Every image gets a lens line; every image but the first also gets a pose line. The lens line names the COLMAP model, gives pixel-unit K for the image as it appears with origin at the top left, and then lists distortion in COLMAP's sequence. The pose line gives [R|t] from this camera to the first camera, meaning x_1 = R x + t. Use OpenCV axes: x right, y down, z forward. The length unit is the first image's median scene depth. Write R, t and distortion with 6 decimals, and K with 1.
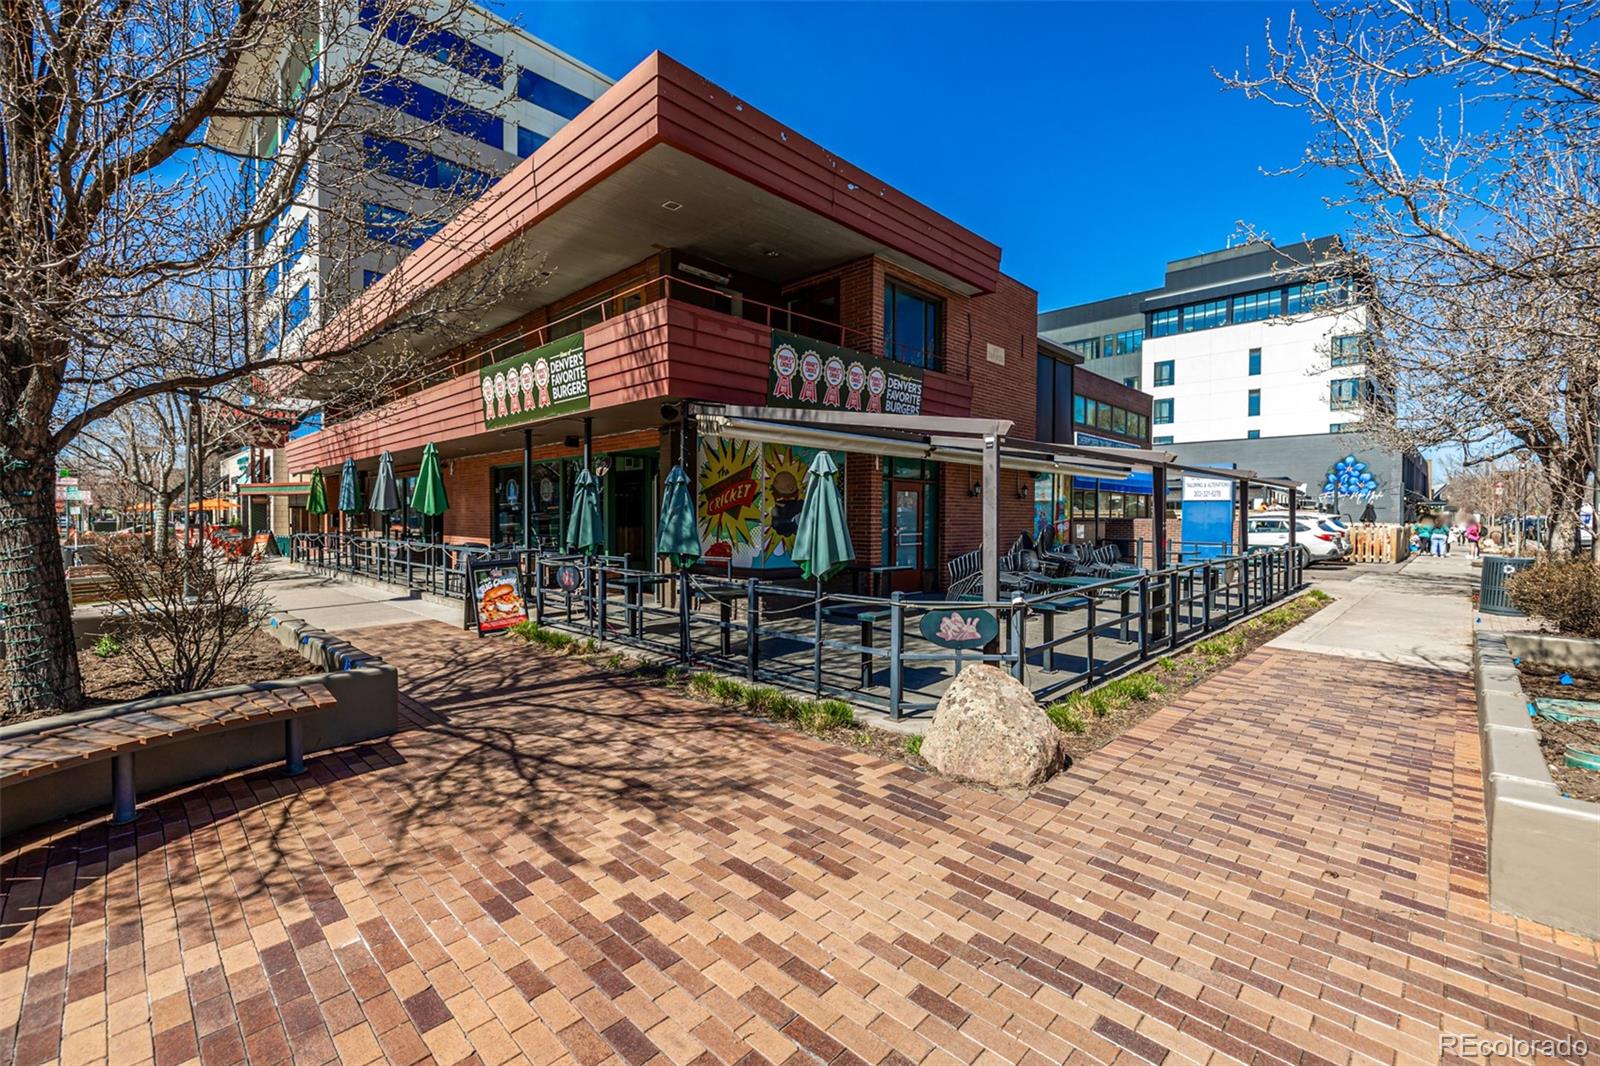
lens RADIAL K [[669.8, 0, 800.2], [0, 669.8, 528.2], [0, 0, 1]] dist [0.001649, 0.000060]
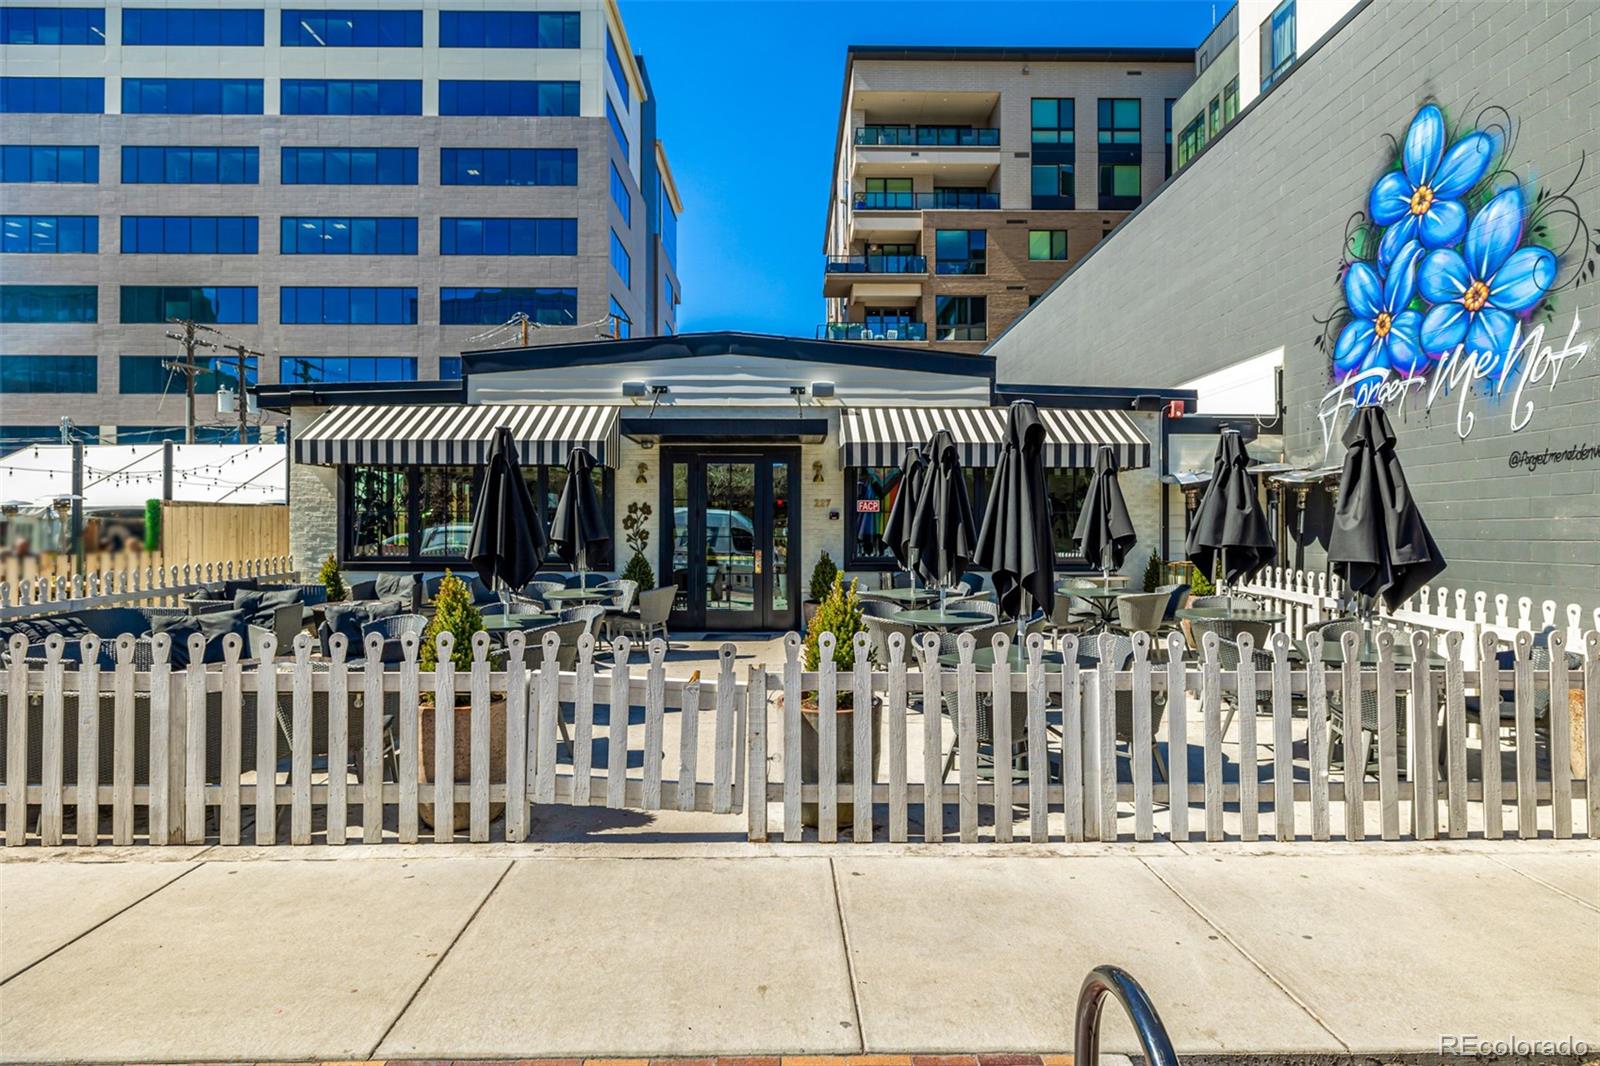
lens RADIAL K [[827.7, 0, 798.3], [0, 827.7, 527.0], [0, 0, 1]] dist [-0.001397, -0.000209]
pose [[0.709658, -0.008201, -0.704498, 0.849585], [-0.009442, 0.999732, -0.021149, -0.012060], [0.704483, 0.021661, 0.709390, 0.777288]]
